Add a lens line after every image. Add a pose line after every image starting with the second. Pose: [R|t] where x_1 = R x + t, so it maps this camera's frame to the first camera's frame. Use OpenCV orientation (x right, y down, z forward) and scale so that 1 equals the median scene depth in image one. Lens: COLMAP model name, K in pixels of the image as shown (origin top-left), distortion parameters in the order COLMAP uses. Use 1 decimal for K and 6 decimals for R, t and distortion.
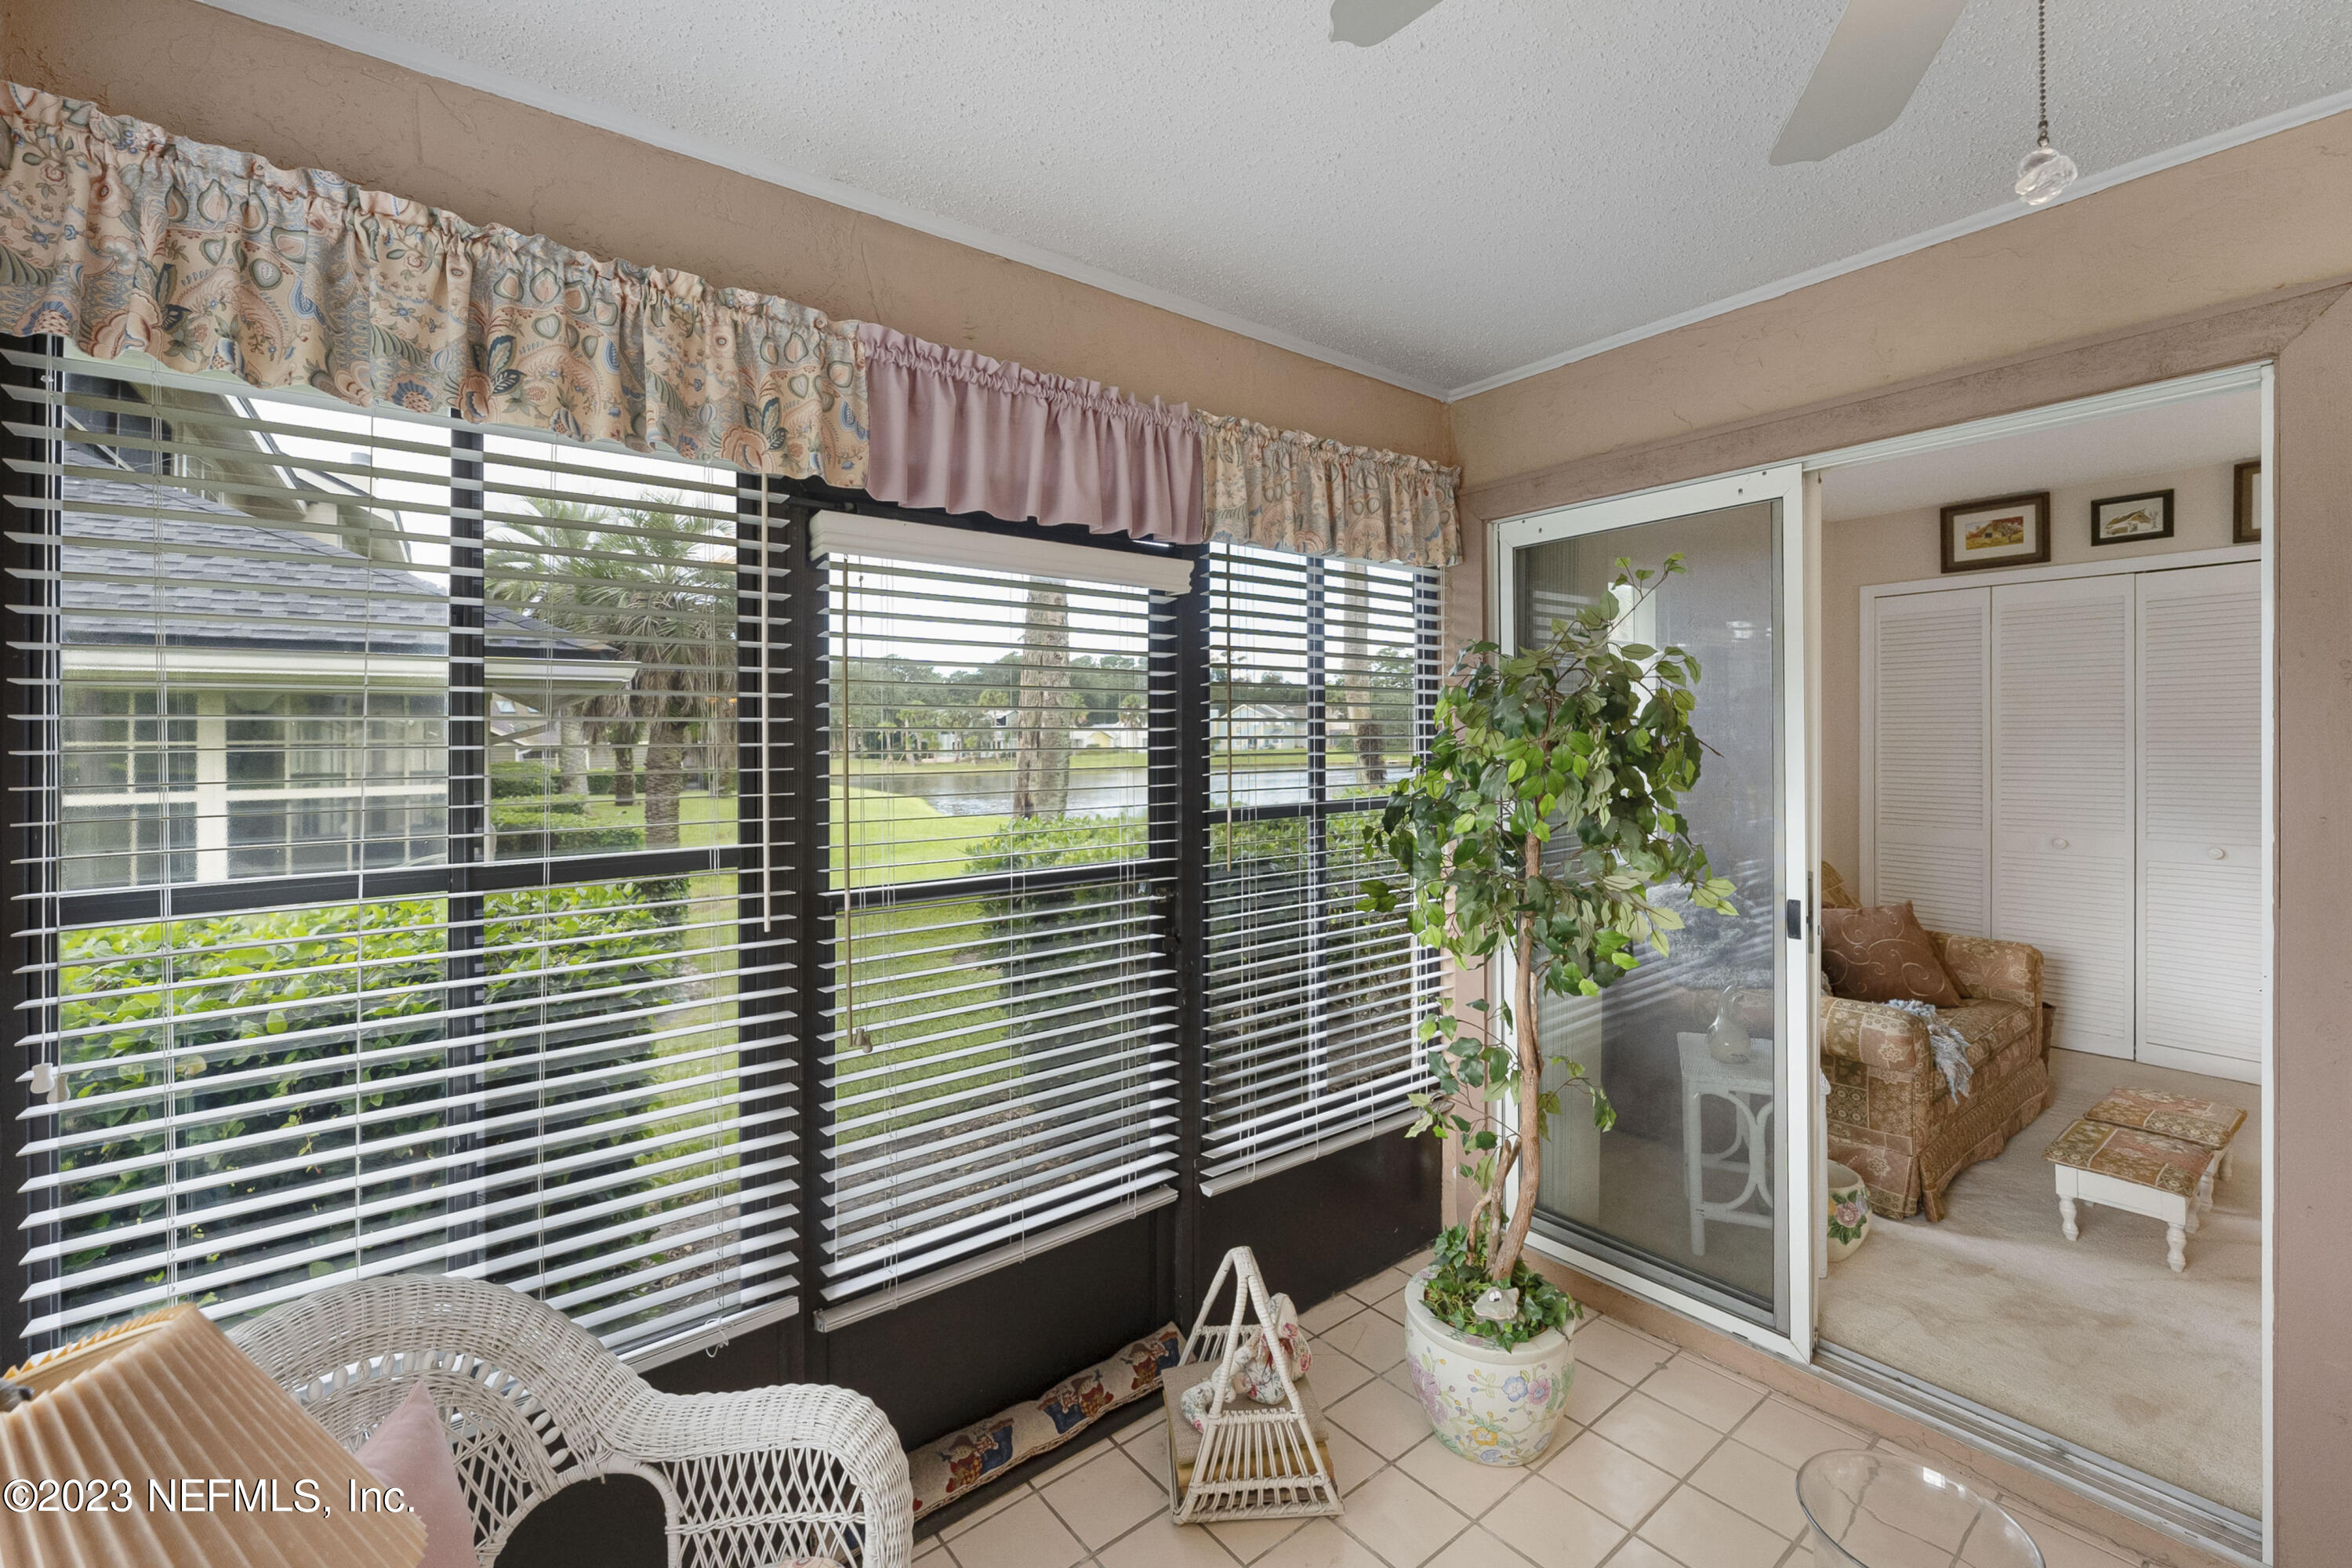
lens RADIAL K [[979.6, 0, 1161.6], [0, 979.6, 732.3], [0, 0, 1]] dist [-0.004802, 0.000121]
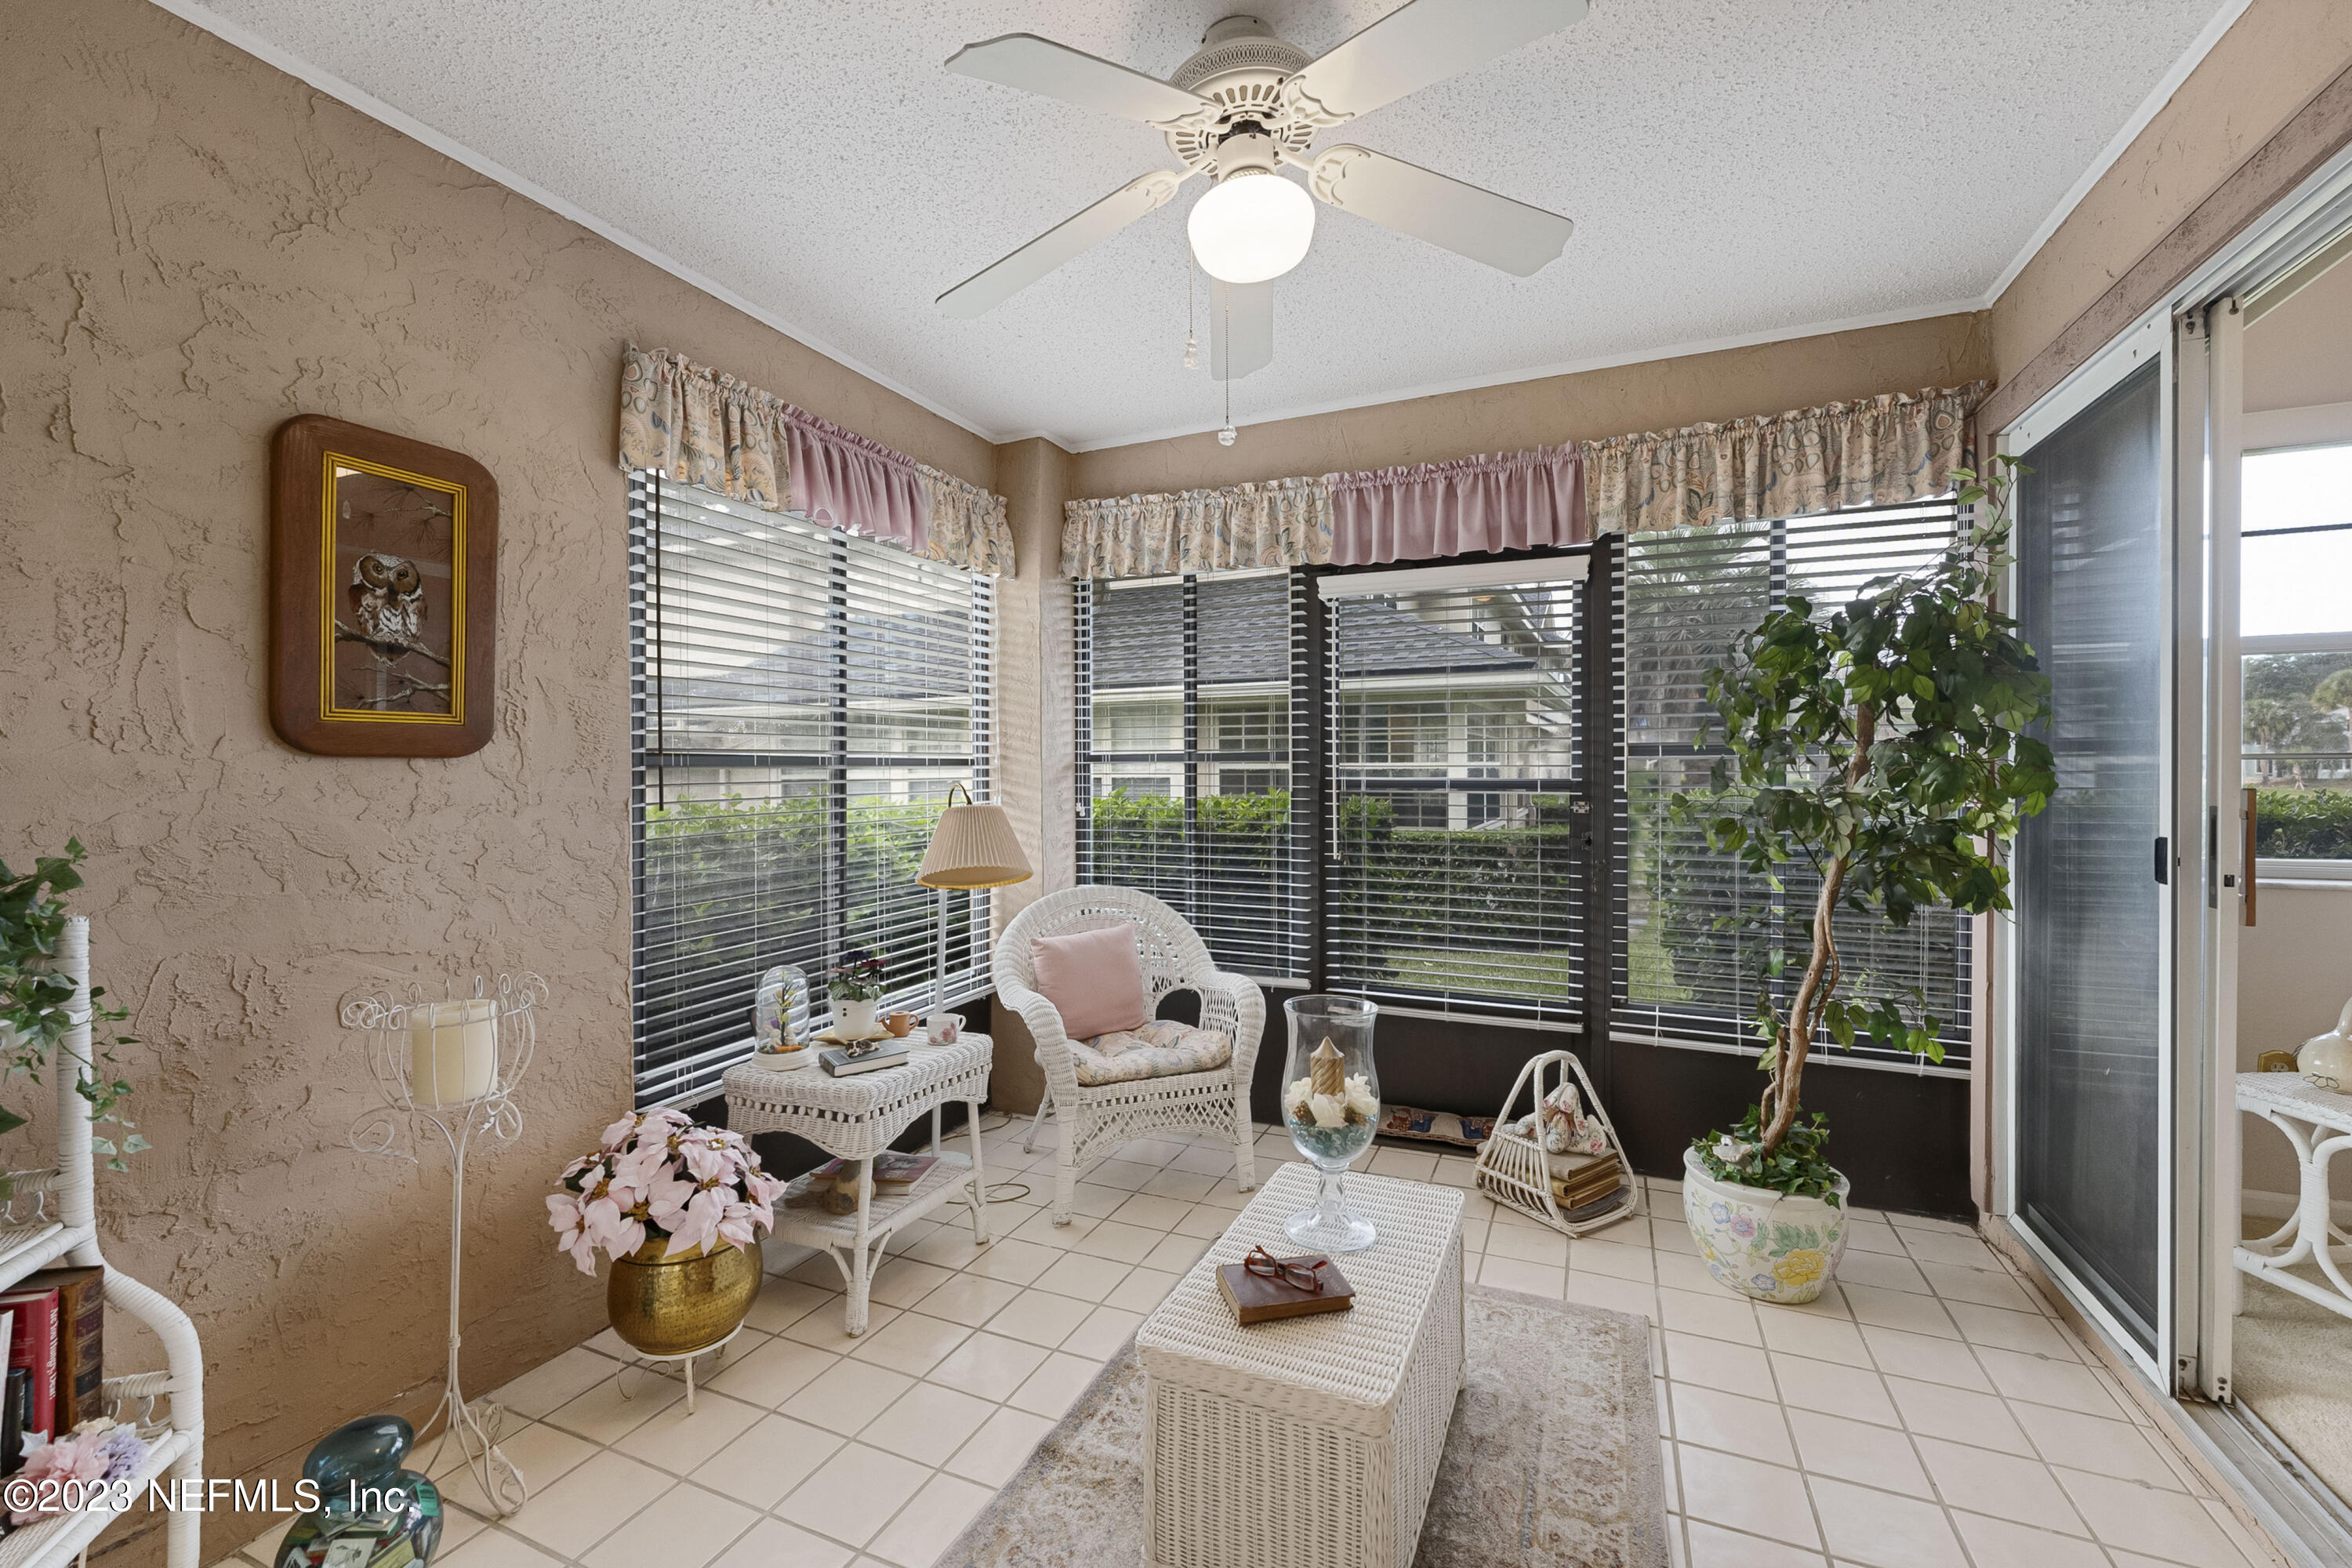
lens RADIAL K [[979.6, 0, 1177.3], [0, 979.6, 767.9], [0, 0, 1]] dist [-0.004802, 0.000121]
pose [[0.473240, 0.007639, -0.880900, 1.230294], [0.003771, 0.999936, 0.010697, 0.127658], [0.880925, -0.008384, 0.473181, -0.159576]]
